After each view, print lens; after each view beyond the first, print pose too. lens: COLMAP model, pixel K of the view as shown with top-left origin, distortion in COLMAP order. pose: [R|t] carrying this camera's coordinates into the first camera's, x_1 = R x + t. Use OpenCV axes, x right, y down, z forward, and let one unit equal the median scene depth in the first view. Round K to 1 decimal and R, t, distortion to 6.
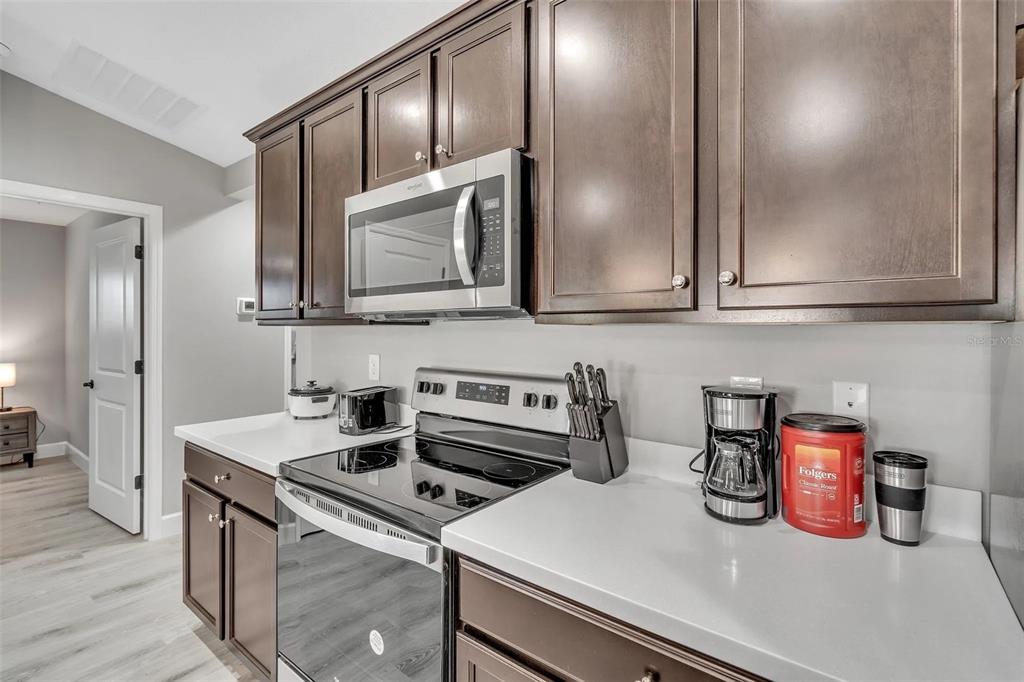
lens RADIAL K [[474.1, 0, 510.0], [0, 474.1, 328.1], [0, 0, 1]] dist [-0.004089, -0.000522]
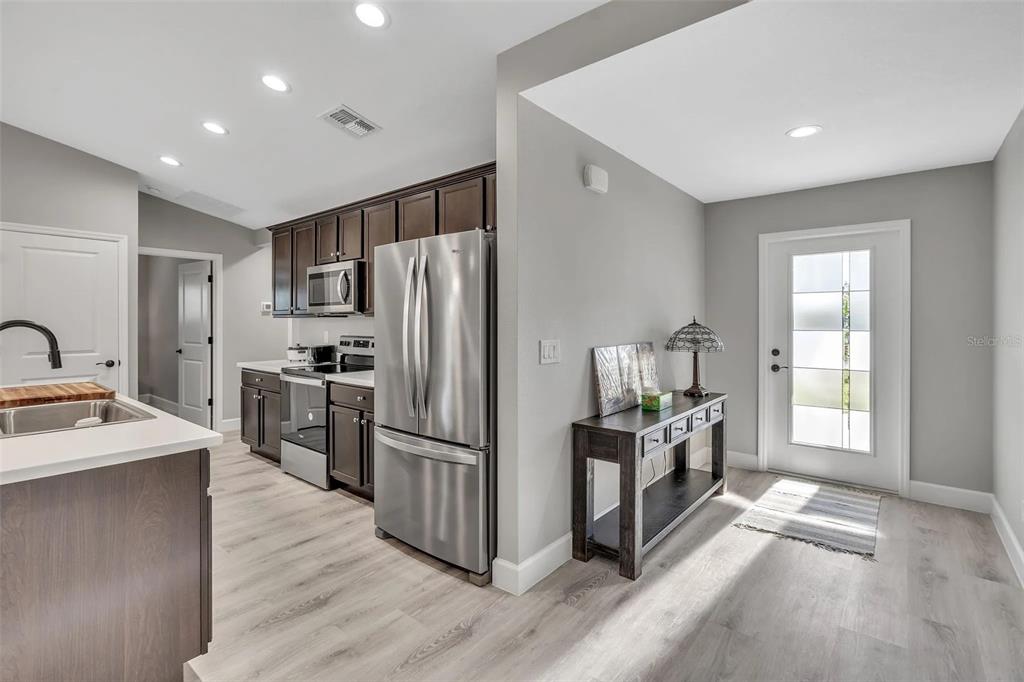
lens RADIAL K [[474.1, 0, 510.0], [0, 474.1, 328.1], [0, 0, 1]] dist [-0.004089, -0.000522]
pose [[0.999689, -0.000705, -0.024923, 0.763631], [0.001058, 0.999899, 0.014163, 0.016231], [0.024910, -0.014185, 0.999589, -1.437746]]
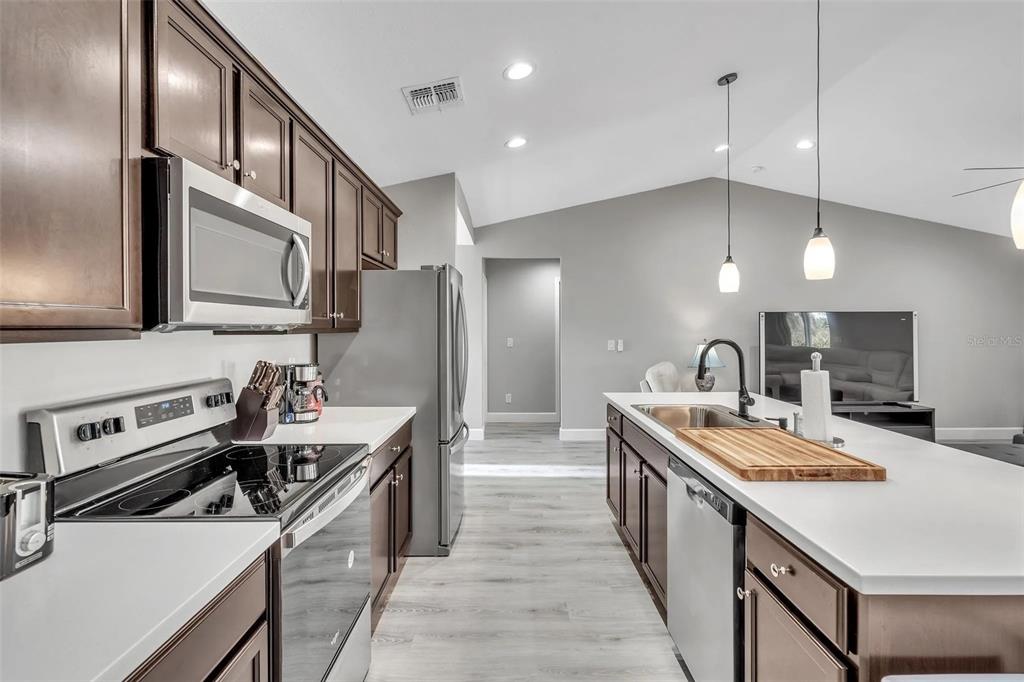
lens RADIAL K [[470.6, 0, 514.6], [0, 470.6, 325.1], [0, 0, 1]] dist [-0.001354, 0.000048]
pose [[-0.626493, 0.007370, 0.779392, -1.140136], [0.005061, 0.999973, -0.005388, -0.019212], [-0.779411, 0.000569, -0.626513, 1.009053]]
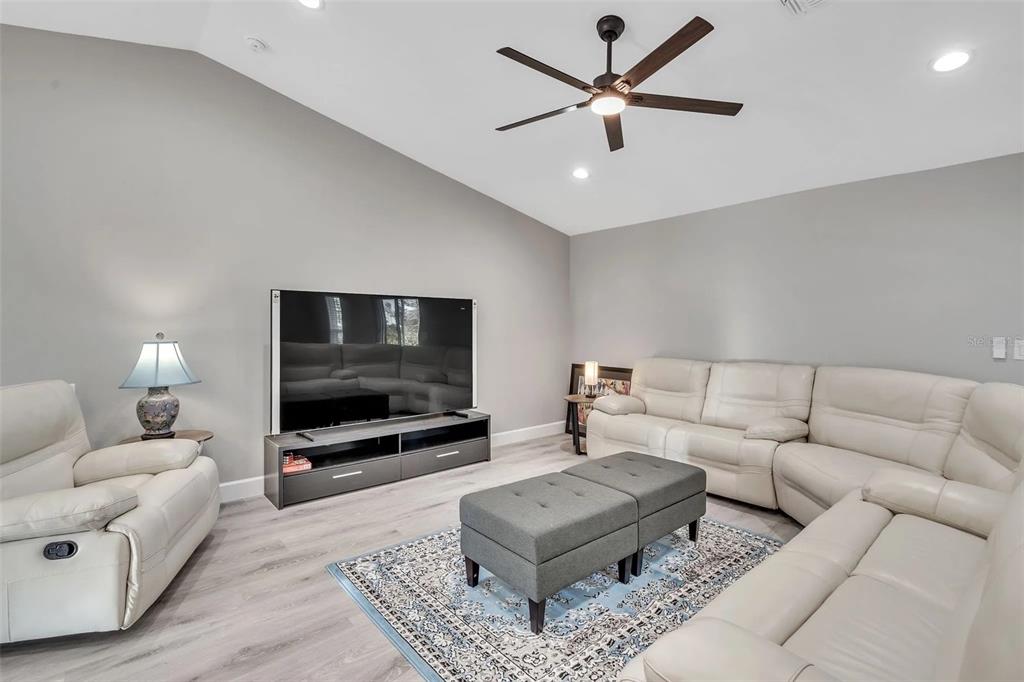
lens RADIAL K [[474.1, 0, 510.0], [0, 474.1, 328.1], [0, 0, 1]] dist [-0.004089, -0.000522]
pose [[-0.980743, -0.001302, 0.195299, -1.076609], [-0.000268, 0.999986, 0.005319, 0.031207], [-0.195303, 0.005164, -0.980729, -0.515571]]
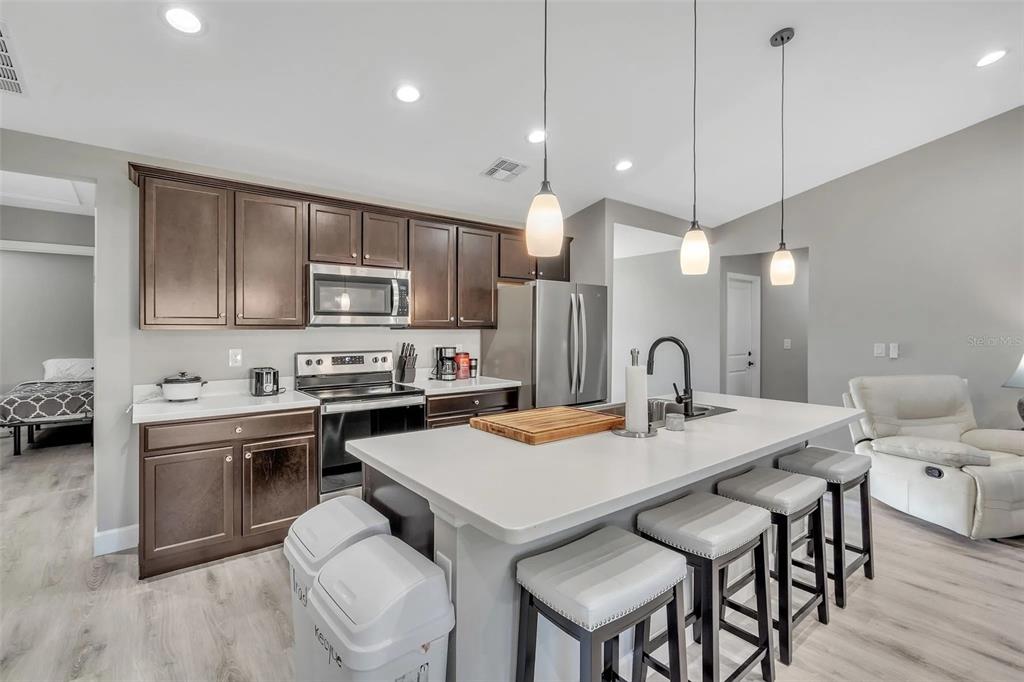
lens RADIAL K [[474.1, 0, 510.0], [0, 474.1, 328.1], [0, 0, 1]] dist [-0.004089, -0.000522]
pose [[0.225702, 0.002593, 0.974193, -1.945511], [0.000682, 0.999996, -0.002820, -0.005578], [-0.974196, 0.001301, 0.225699, -0.207687]]
